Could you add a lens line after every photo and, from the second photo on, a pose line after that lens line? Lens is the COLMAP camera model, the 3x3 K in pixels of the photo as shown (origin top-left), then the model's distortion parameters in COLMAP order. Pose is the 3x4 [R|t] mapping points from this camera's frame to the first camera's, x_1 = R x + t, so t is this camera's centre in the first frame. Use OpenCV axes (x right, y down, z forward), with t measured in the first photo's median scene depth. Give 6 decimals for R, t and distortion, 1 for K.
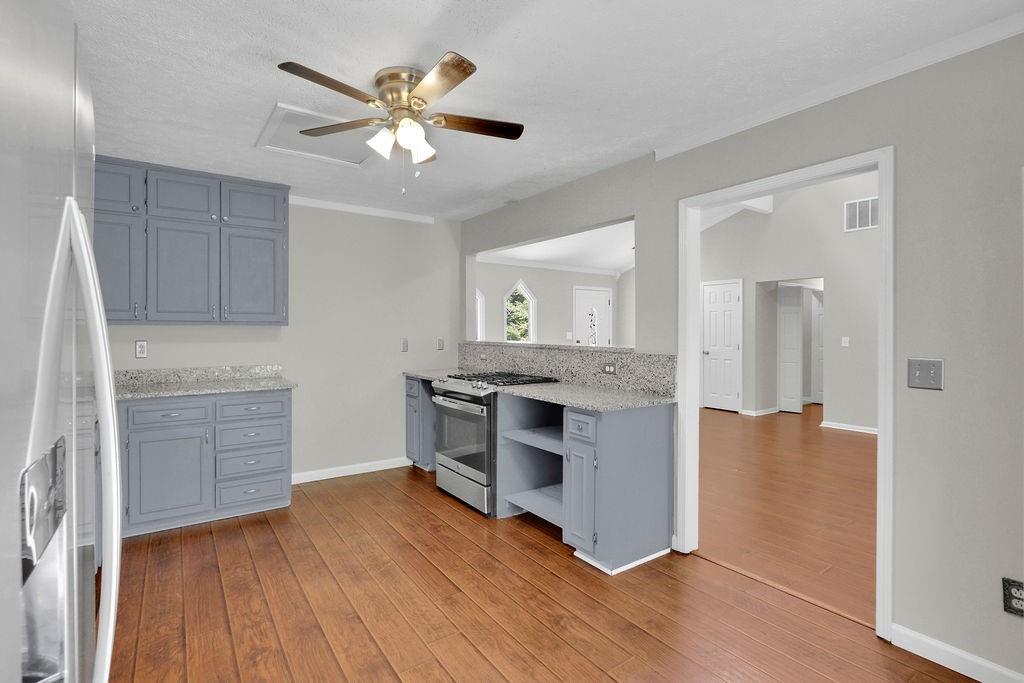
lens RADIAL K [[477.5, 0, 519.7], [0, 477.5, 328.4], [0, 0, 1]] dist [-0.005845, -0.000154]
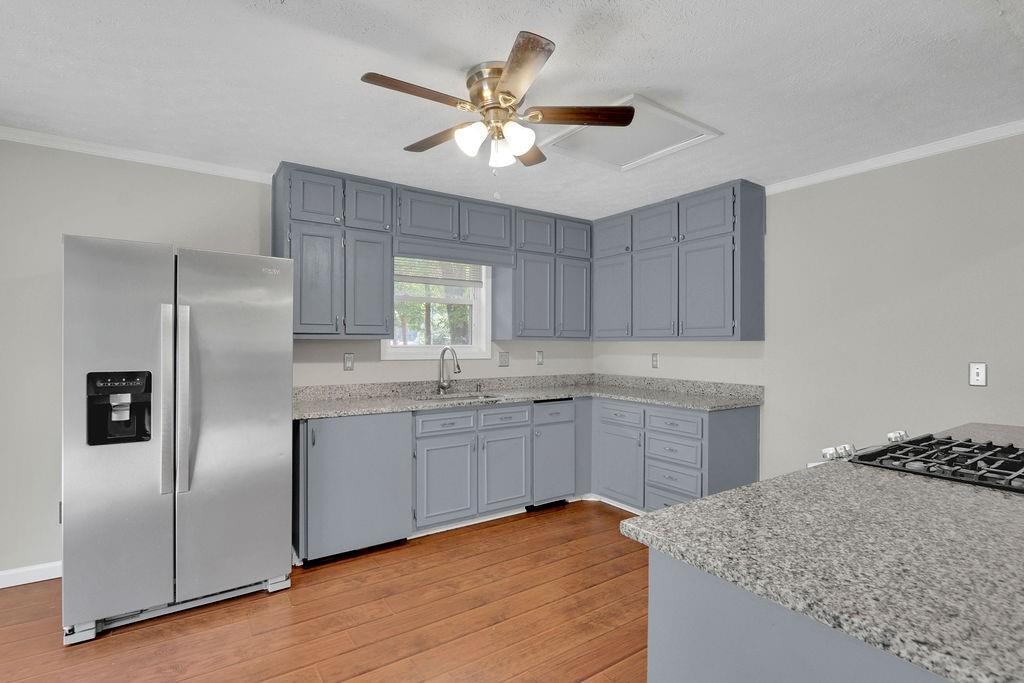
lens RADIAL K [[485.0, 0, 502.8], [0, 485.0, 339.8], [0, 0, 1]] dist [-0.020211, -0.000080]
pose [[-0.035321, -0.005506, -0.999361, 0.599294], [-0.007639, 0.999957, -0.005239, 0.001146], [0.999347, 0.007449, -0.035361, 0.887120]]
